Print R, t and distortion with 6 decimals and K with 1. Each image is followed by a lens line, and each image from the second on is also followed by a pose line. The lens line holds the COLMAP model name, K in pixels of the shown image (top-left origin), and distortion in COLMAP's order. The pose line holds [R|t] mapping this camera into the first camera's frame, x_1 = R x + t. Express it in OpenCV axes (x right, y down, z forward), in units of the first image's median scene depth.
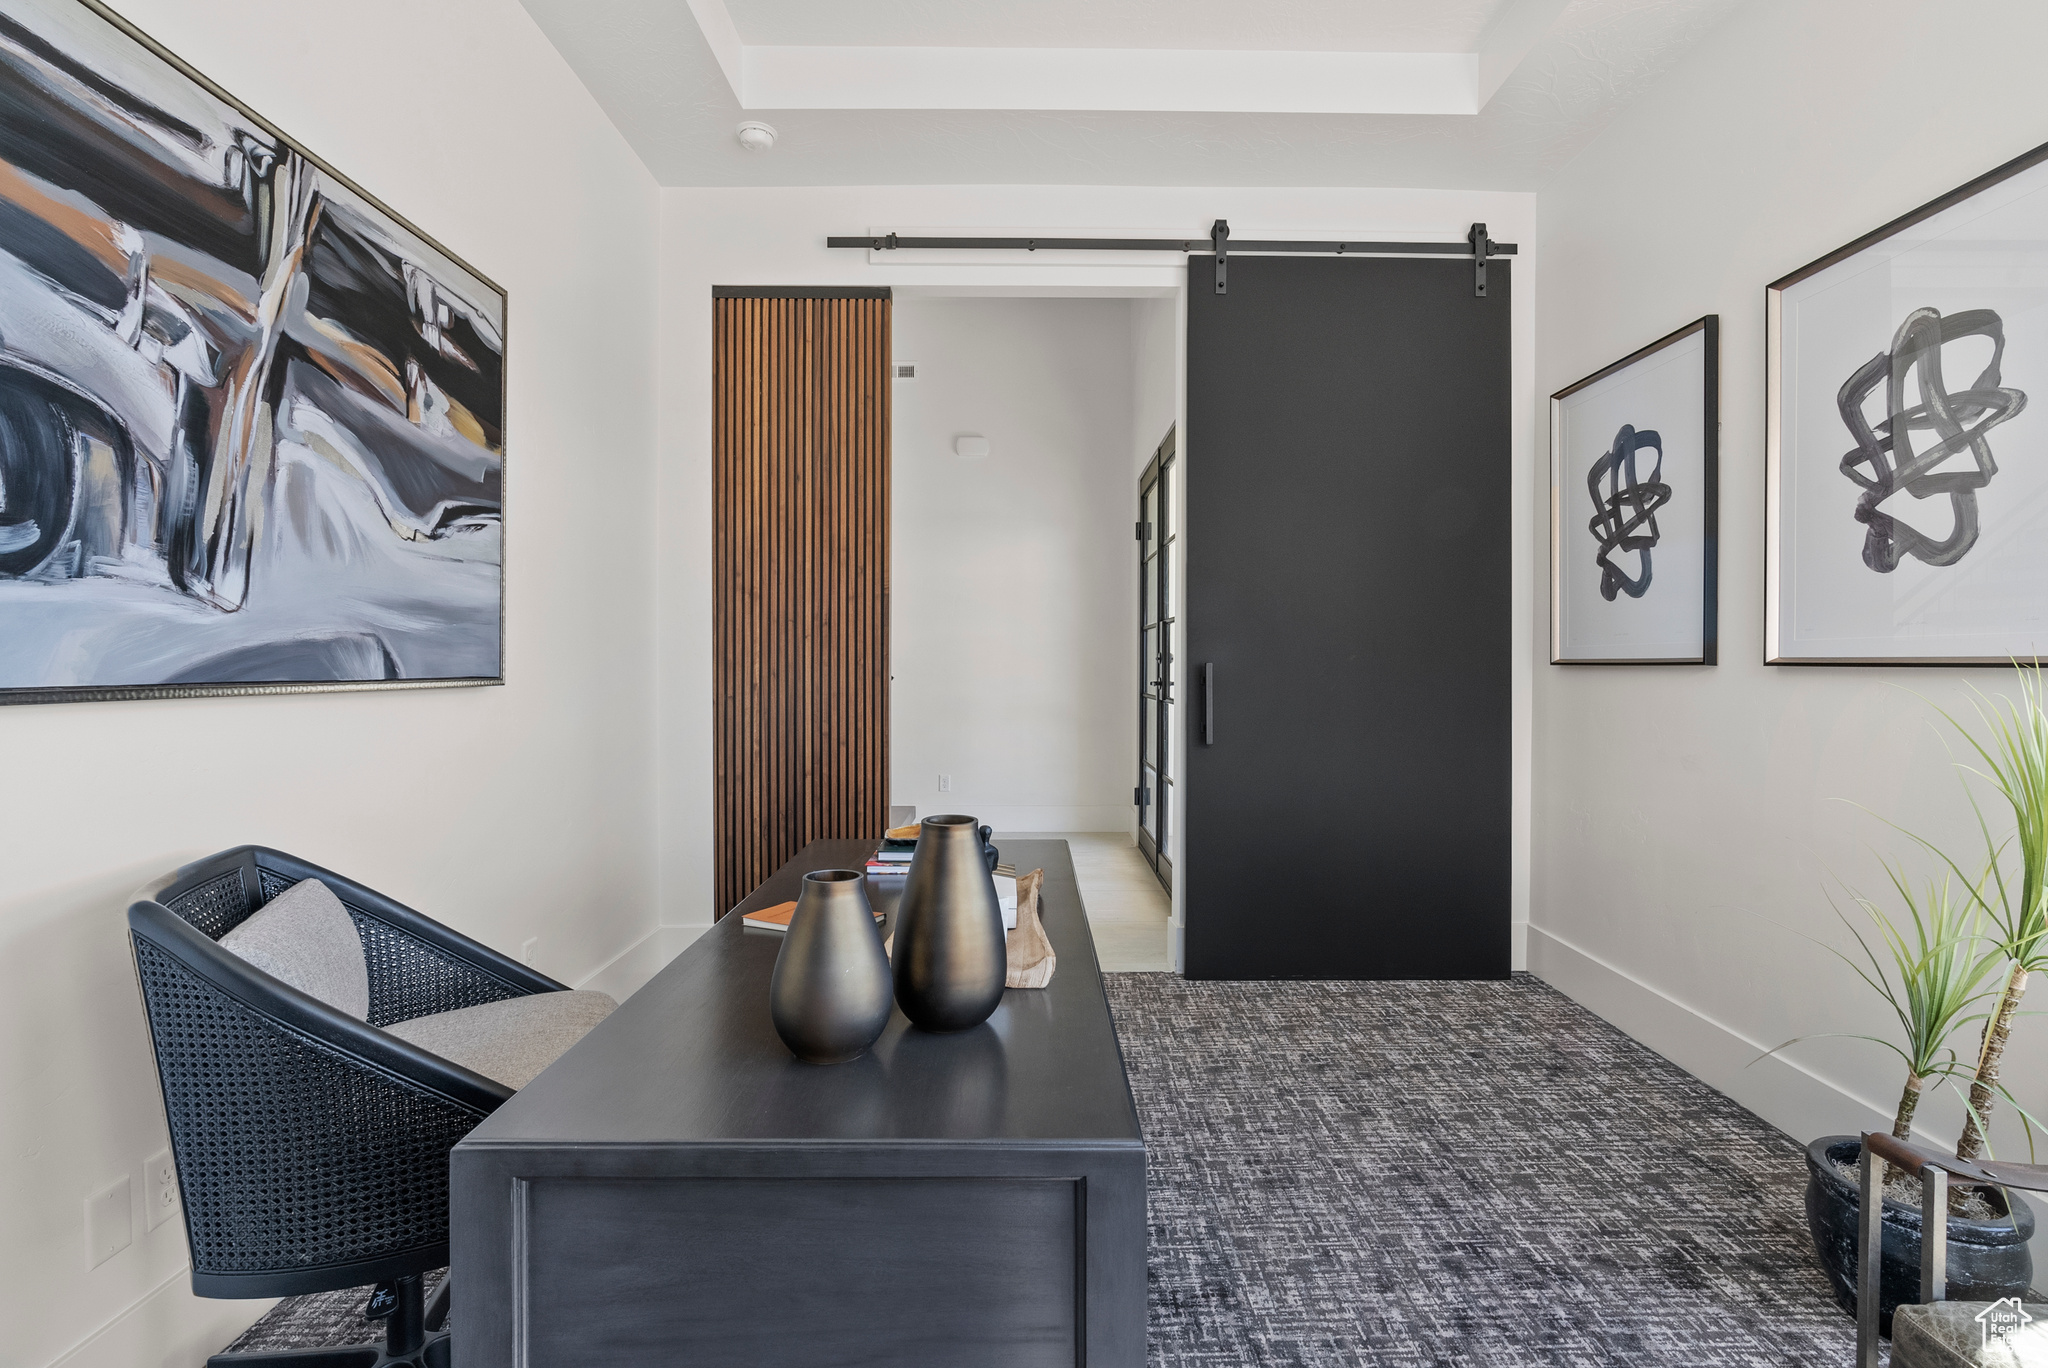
lens RADIAL K [[926.4, 0, 1034.9], [0, 926.4, 669.0], [0, 0, 1]] dist [-0.012541, 0.002491]
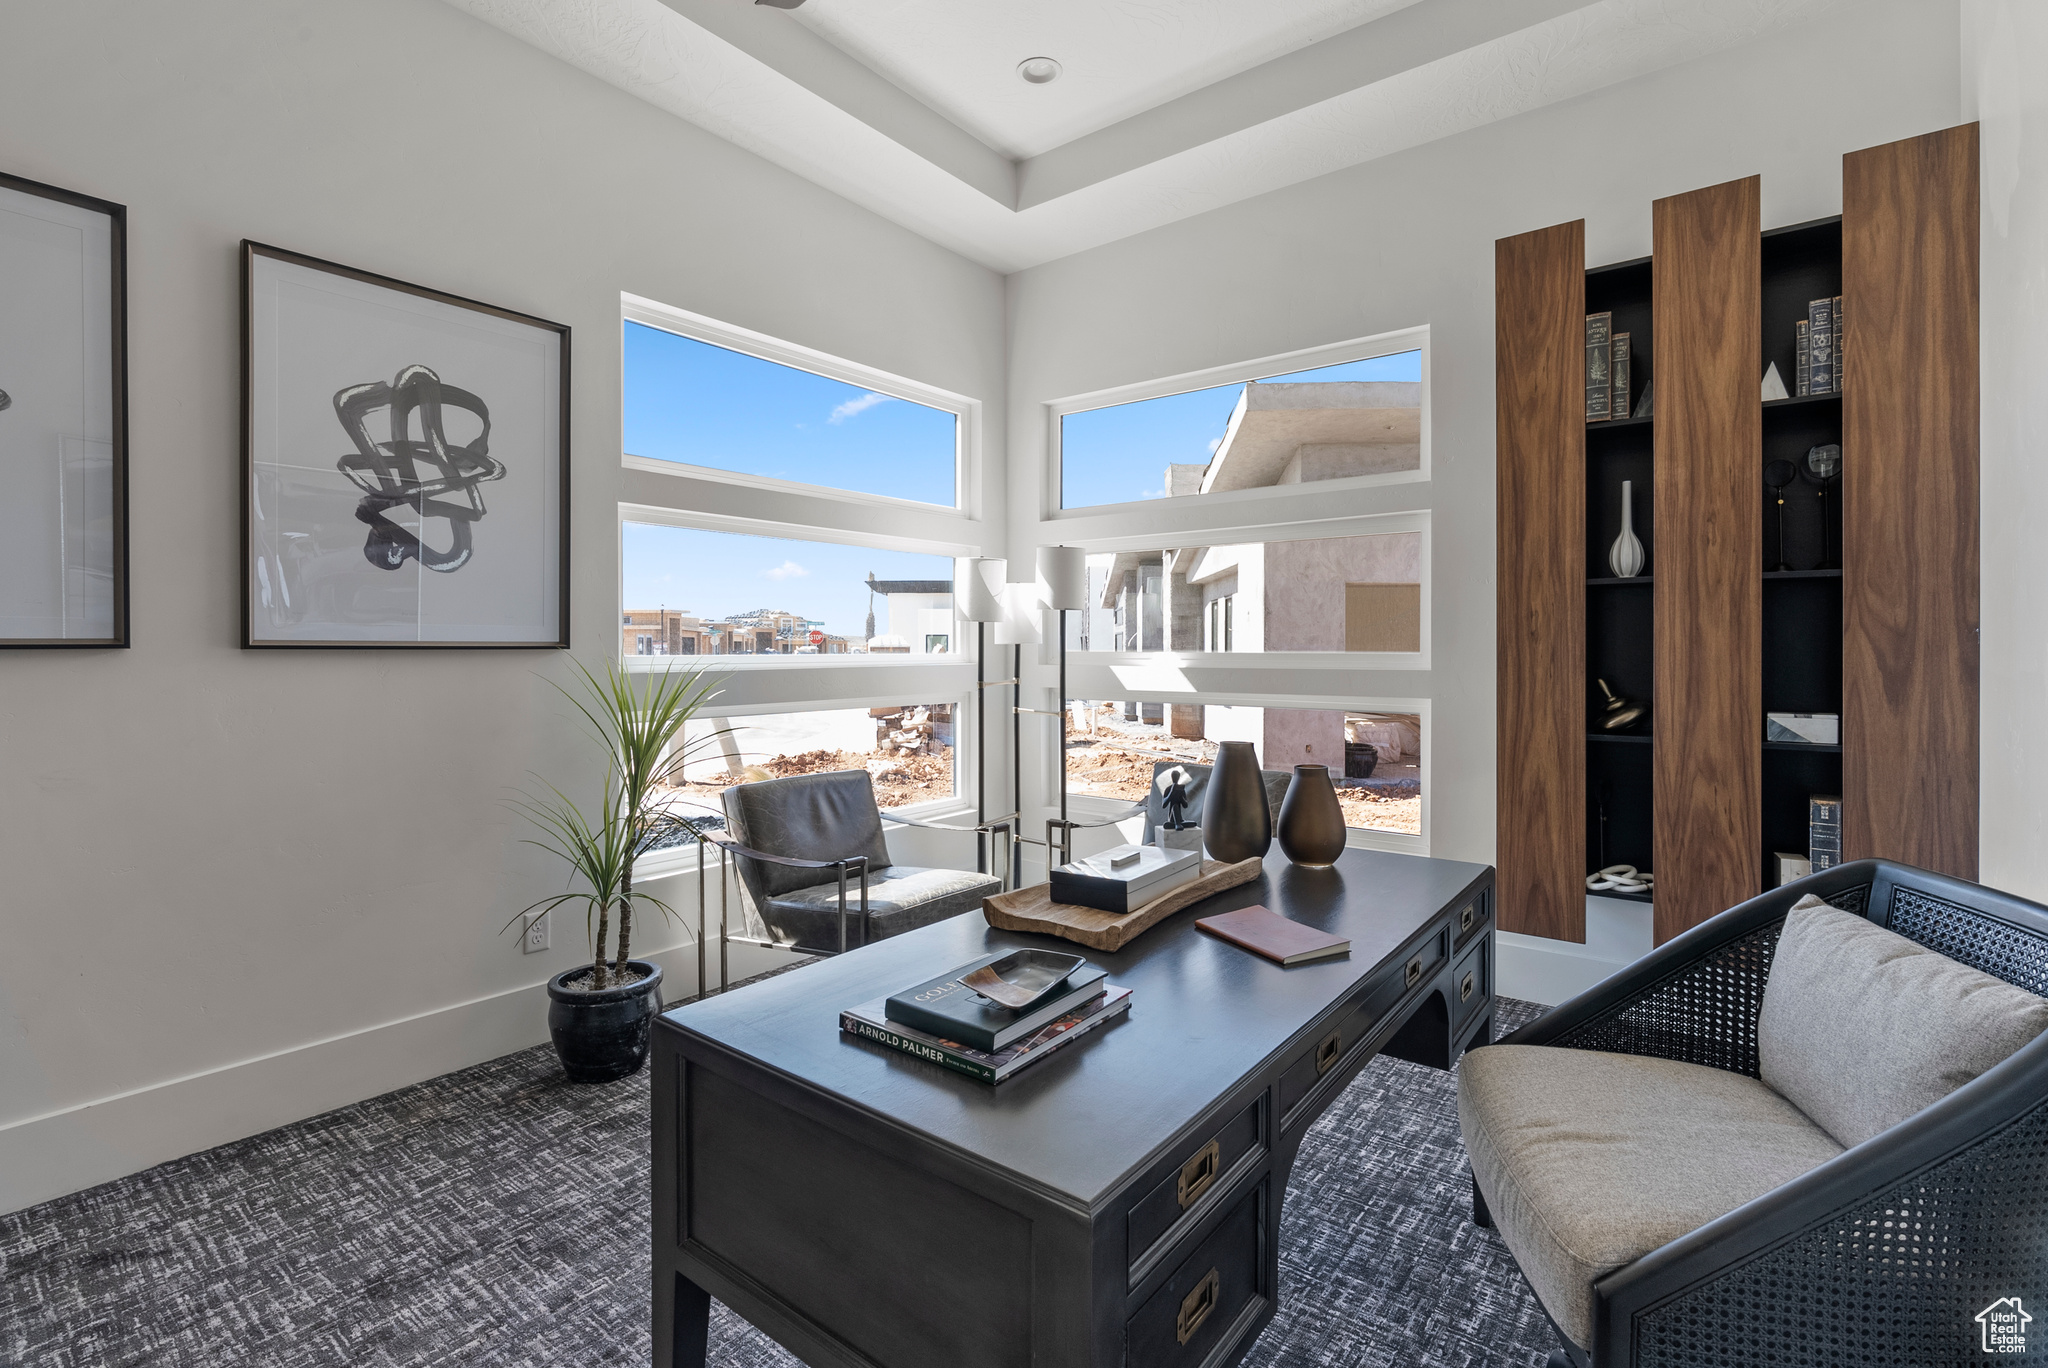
lens RADIAL K [[926.4, 0, 1034.6], [0, 926.4, 669.6], [0, 0, 1]] dist [-0.012541, 0.002491]
pose [[-0.788483, -0.009387, 0.614985, -0.460102], [0.006838, 0.999688, 0.024027, 0.001109], [-0.615019, 0.023150, -0.788173, 1.416122]]
